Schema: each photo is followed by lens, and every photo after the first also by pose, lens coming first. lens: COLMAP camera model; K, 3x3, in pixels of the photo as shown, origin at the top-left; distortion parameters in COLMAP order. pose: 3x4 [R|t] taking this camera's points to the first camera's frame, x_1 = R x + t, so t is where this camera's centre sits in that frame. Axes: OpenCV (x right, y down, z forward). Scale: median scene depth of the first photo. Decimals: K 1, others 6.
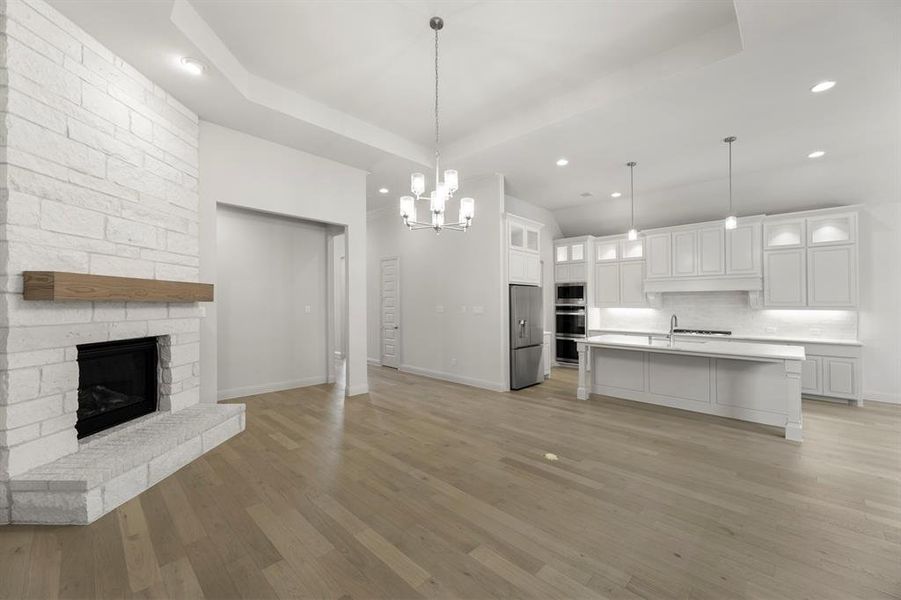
lens RADIAL K [[360.2, 0, 449.6], [0, 360.2, 302.7], [0, 0, 1]] dist [0.000208, 0.000046]
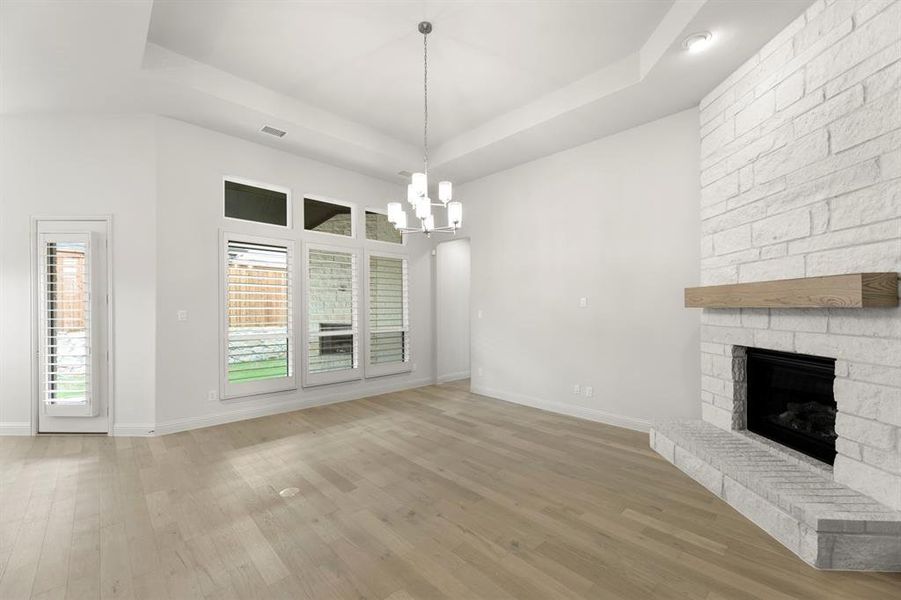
lens RADIAL K [[360.2, 0, 449.6], [0, 360.2, 302.7], [0, 0, 1]] dist [0.000208, 0.000046]
pose [[-0.999060, 0.013445, 0.041211, -0.131919], [0.012809, 0.999795, -0.015670, -0.012533], [-0.041413, -0.015127, -0.999028, 1.960017]]
